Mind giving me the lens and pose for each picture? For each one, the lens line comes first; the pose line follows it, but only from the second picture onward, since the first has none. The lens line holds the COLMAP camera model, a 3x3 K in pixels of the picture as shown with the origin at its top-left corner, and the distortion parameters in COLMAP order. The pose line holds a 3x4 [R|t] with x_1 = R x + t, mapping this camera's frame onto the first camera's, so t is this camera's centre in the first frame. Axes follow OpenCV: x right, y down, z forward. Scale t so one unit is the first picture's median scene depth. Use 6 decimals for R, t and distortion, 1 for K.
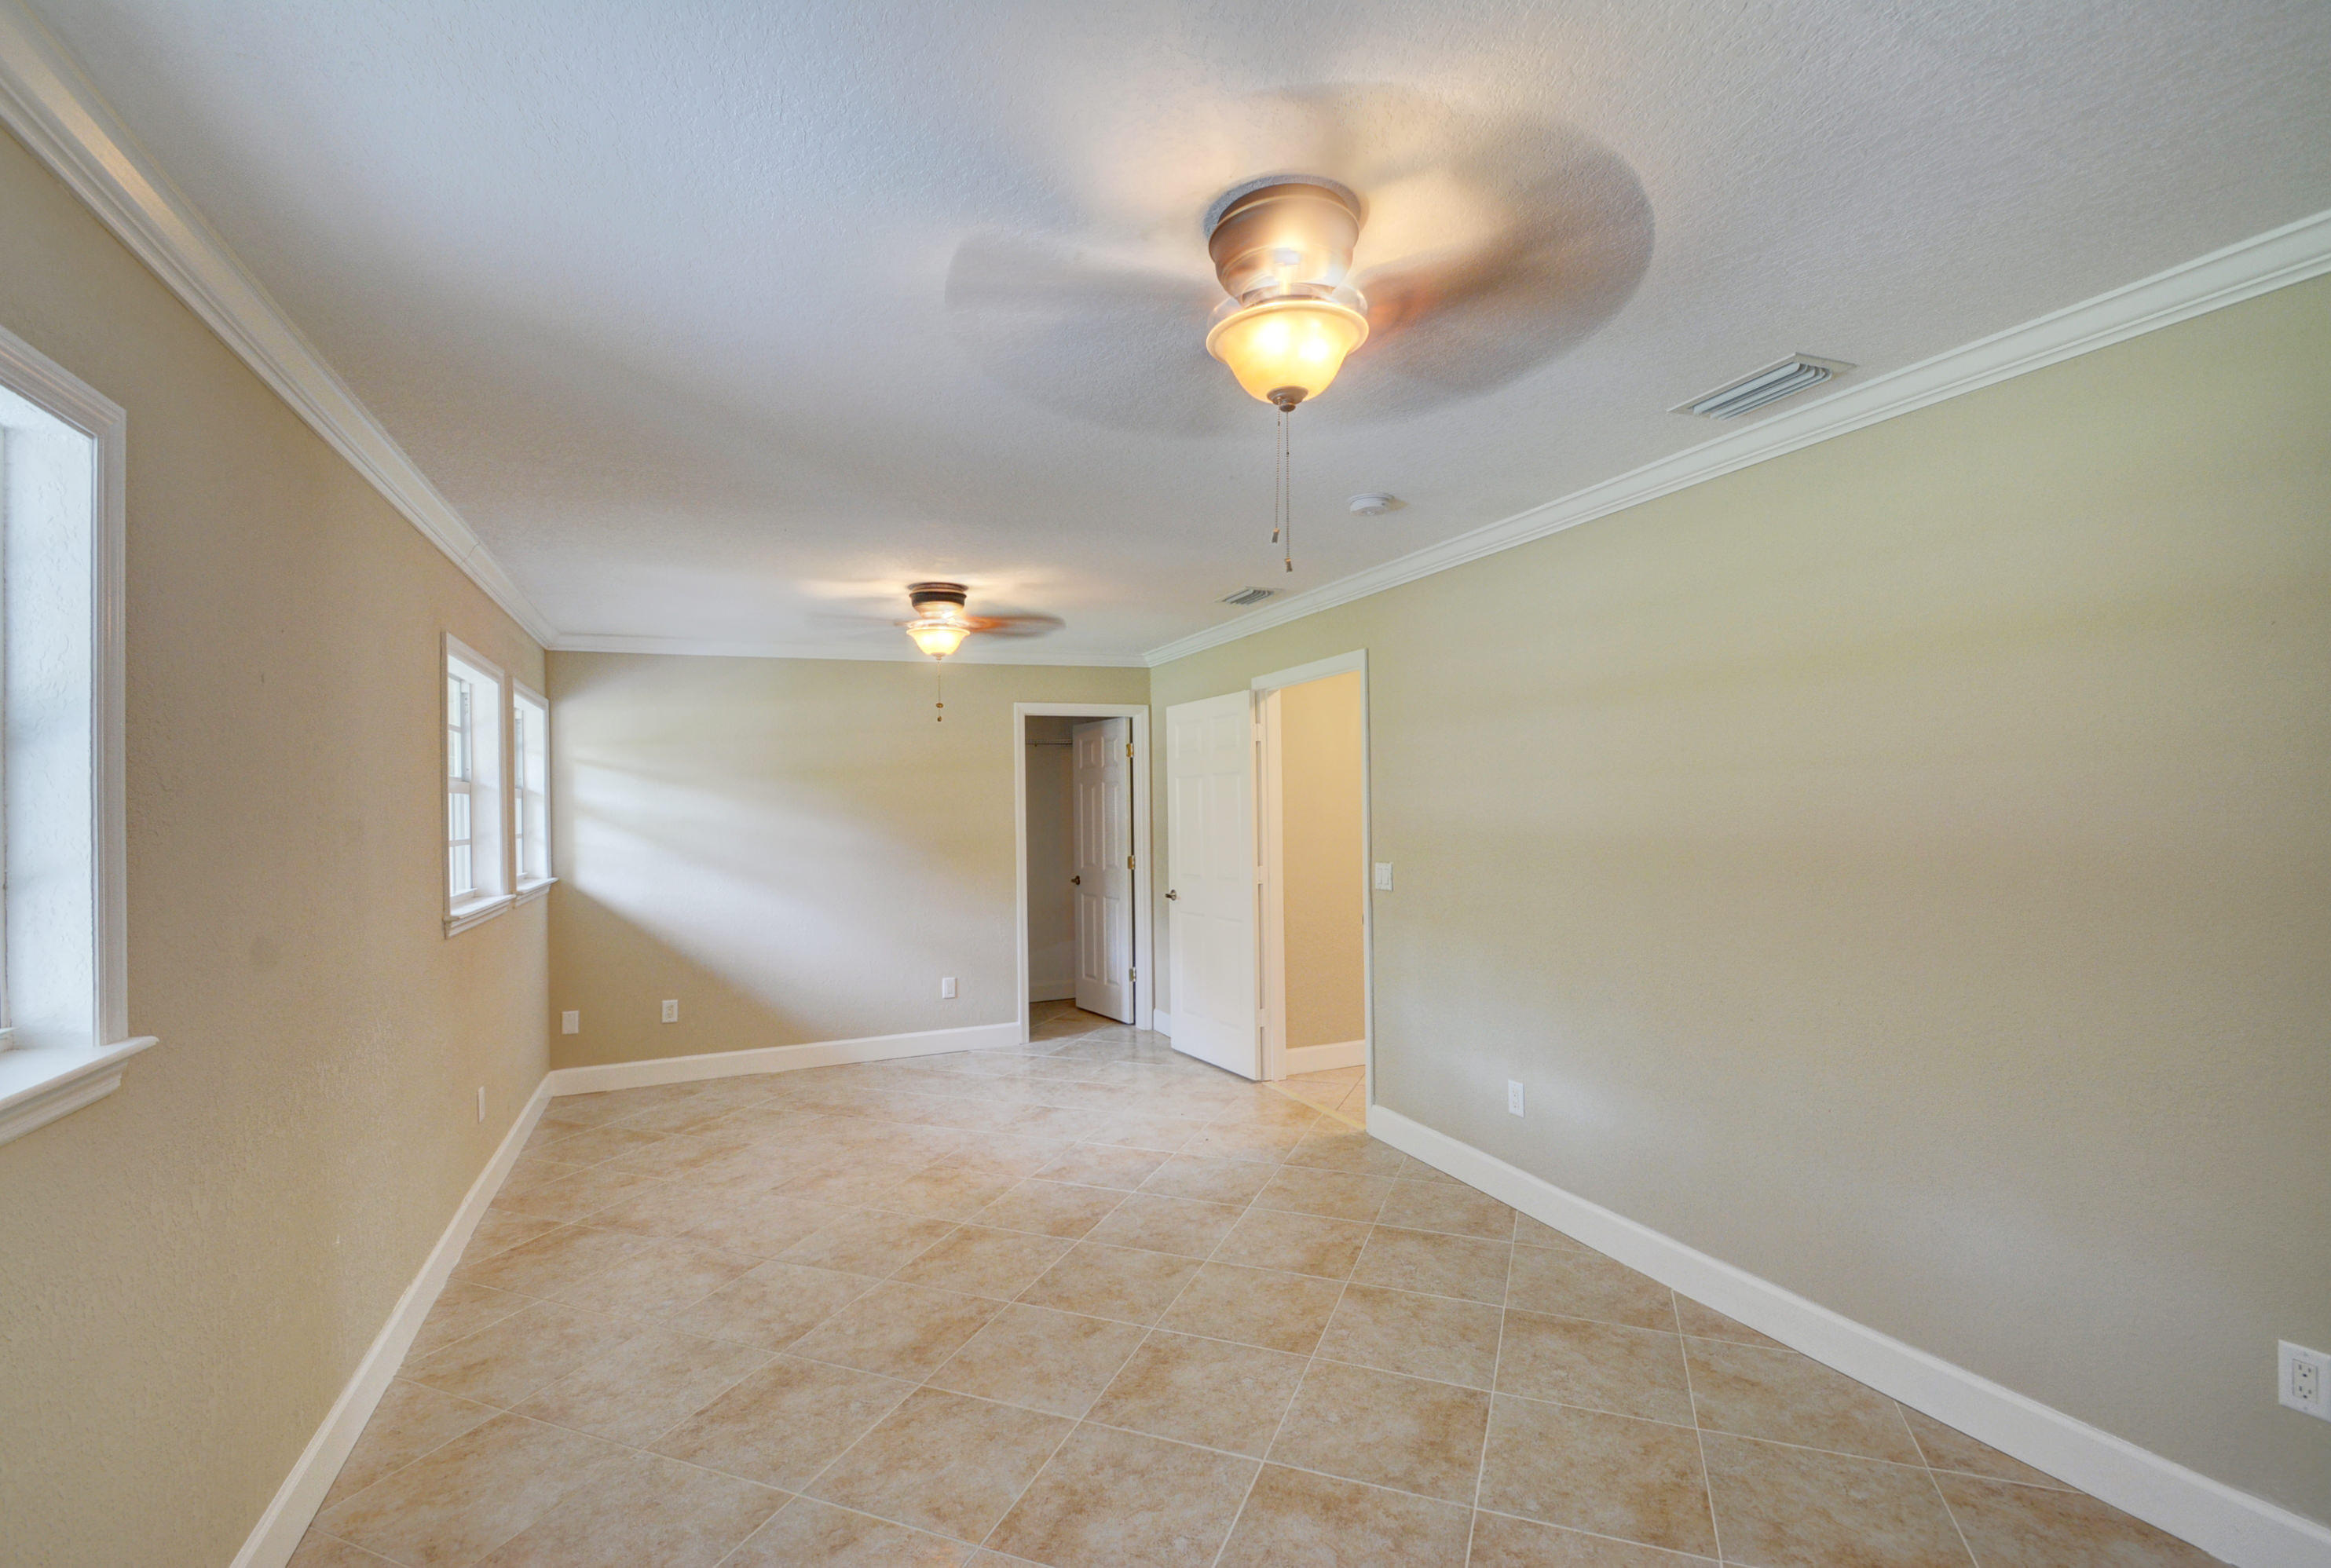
lens RADIAL K [[1029.0, 0, 1163.9], [0, 1029.0, 796.7], [0, 0, 1]] dist [0.006473, -0.010508]
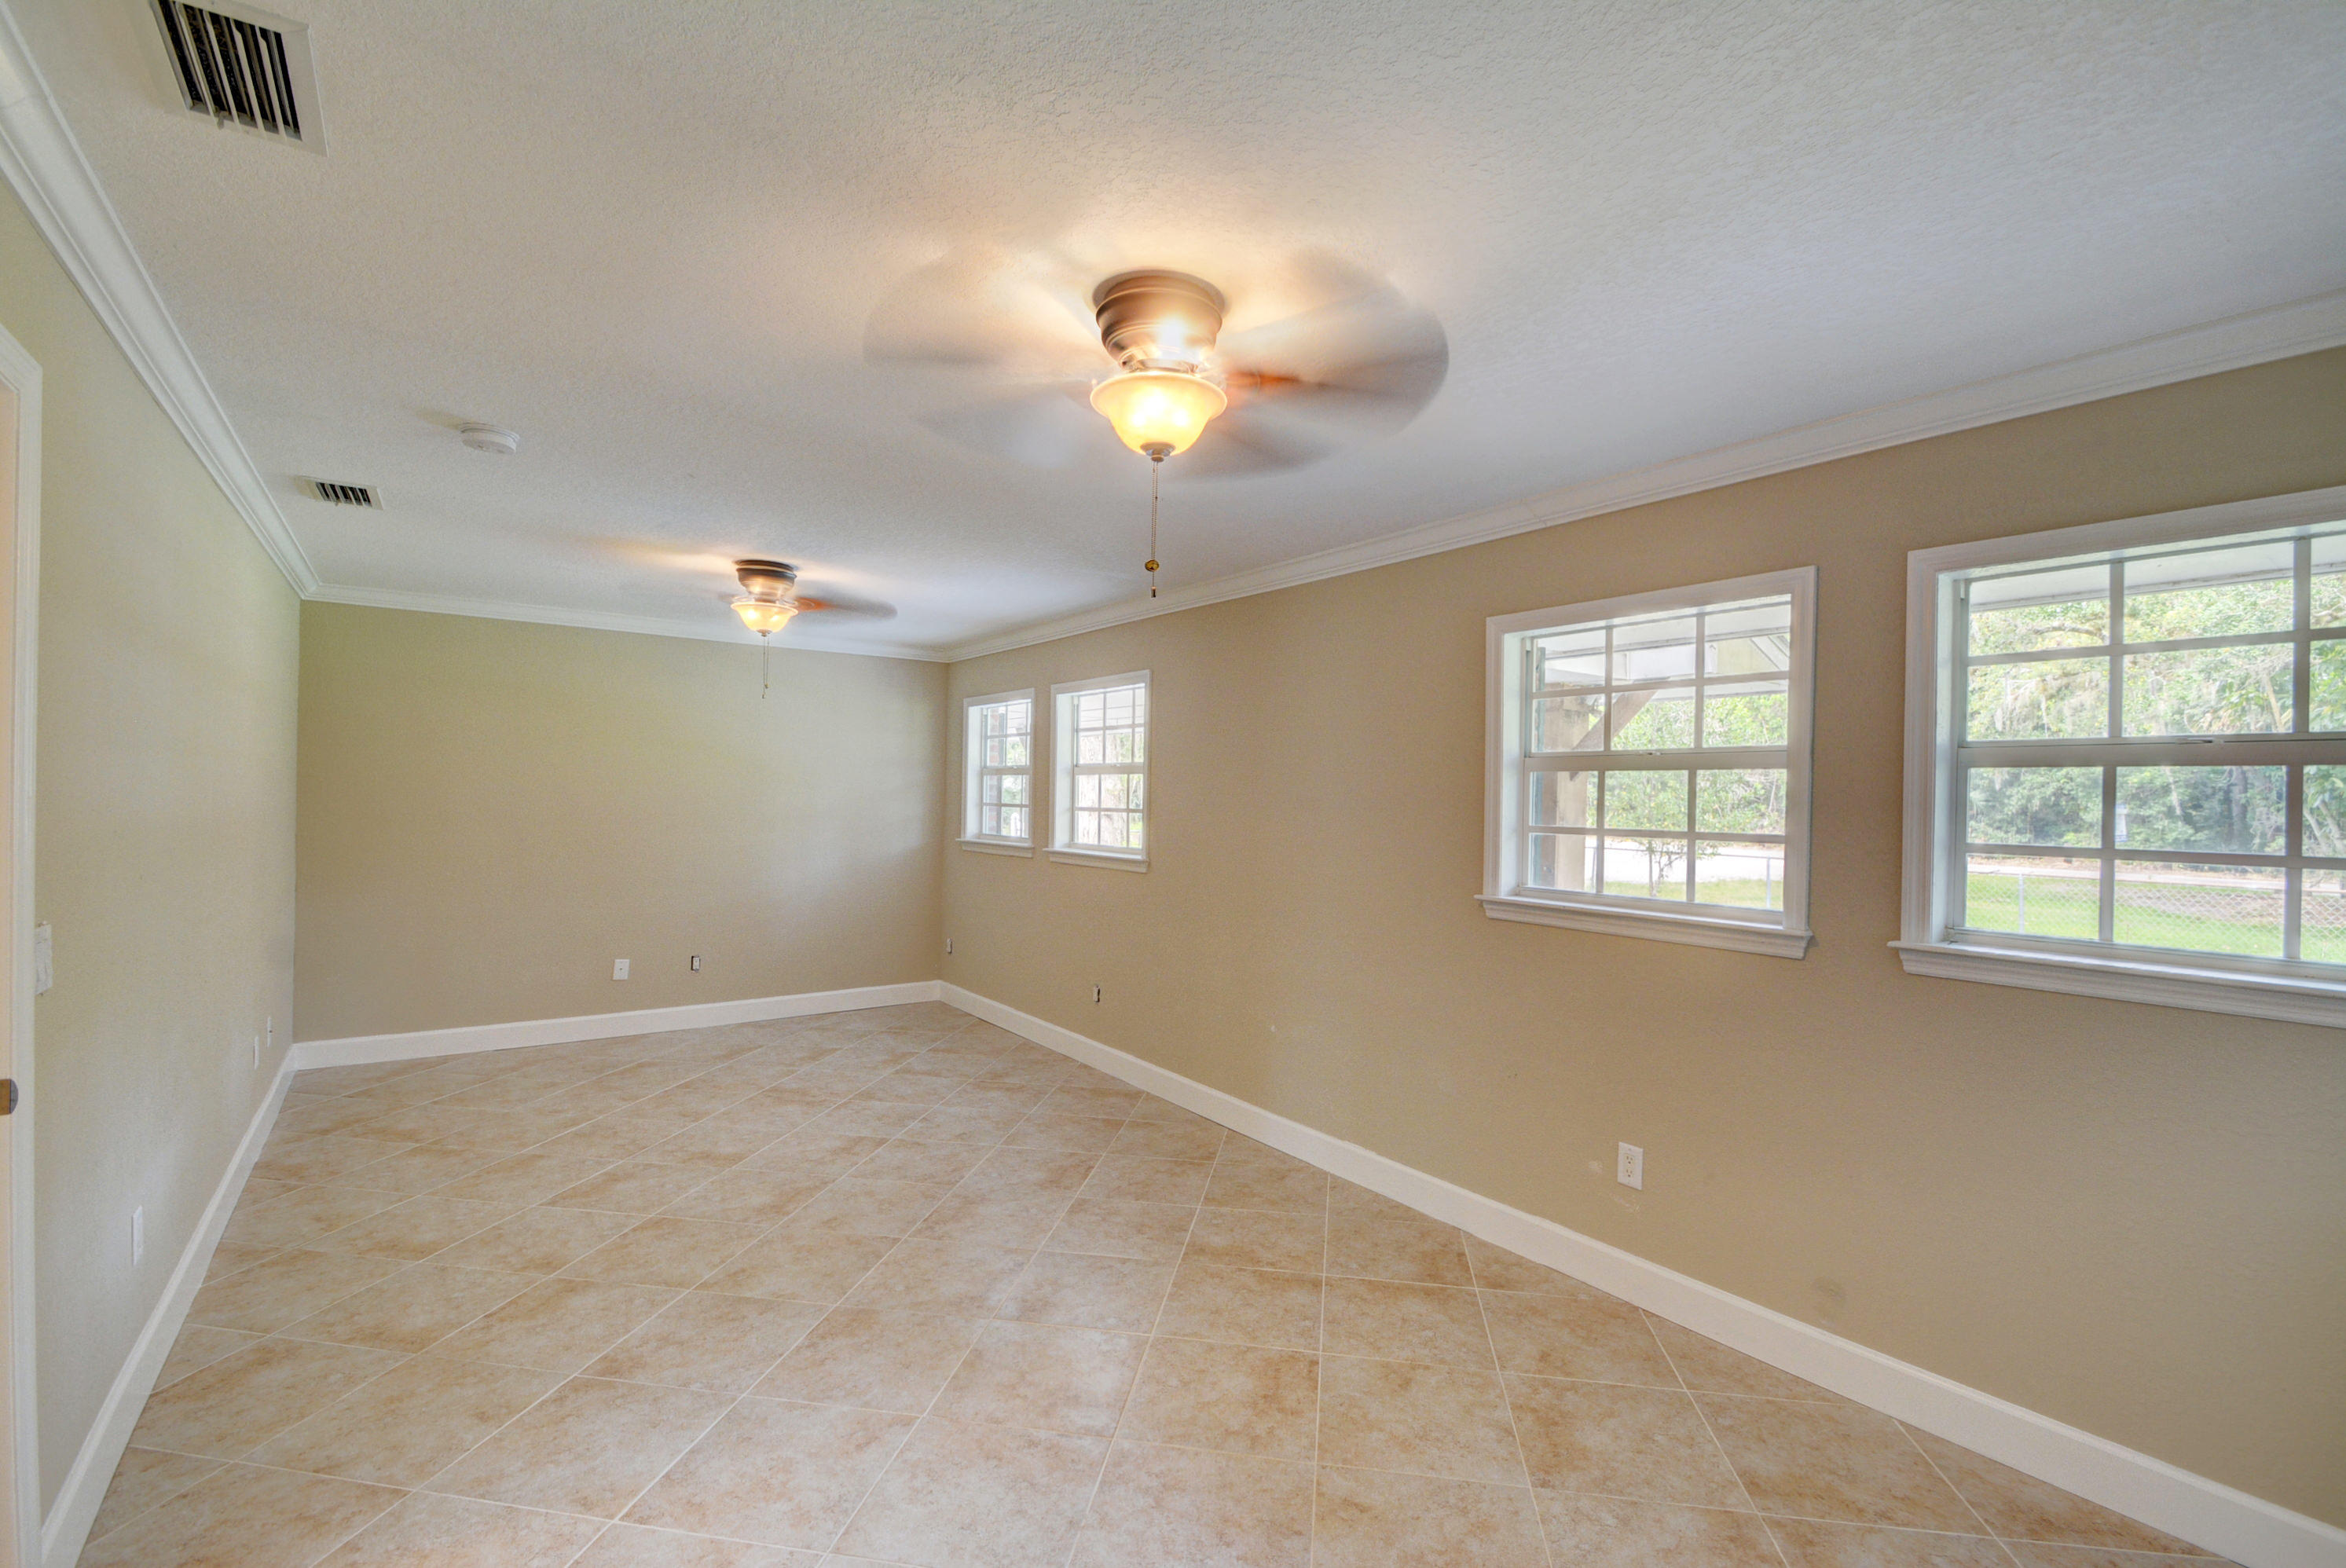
lens RADIAL K [[1035.7, 0, 1174.5], [0, 1035.7, 790.0], [0, 0, 1]] dist [0.006473, -0.010508]
pose [[-0.977405, -0.000423, -0.211374, -0.185209], [0.001247, 0.999969, -0.007767, 0.020768], [0.211370, -0.007856, -0.977374, 2.030476]]
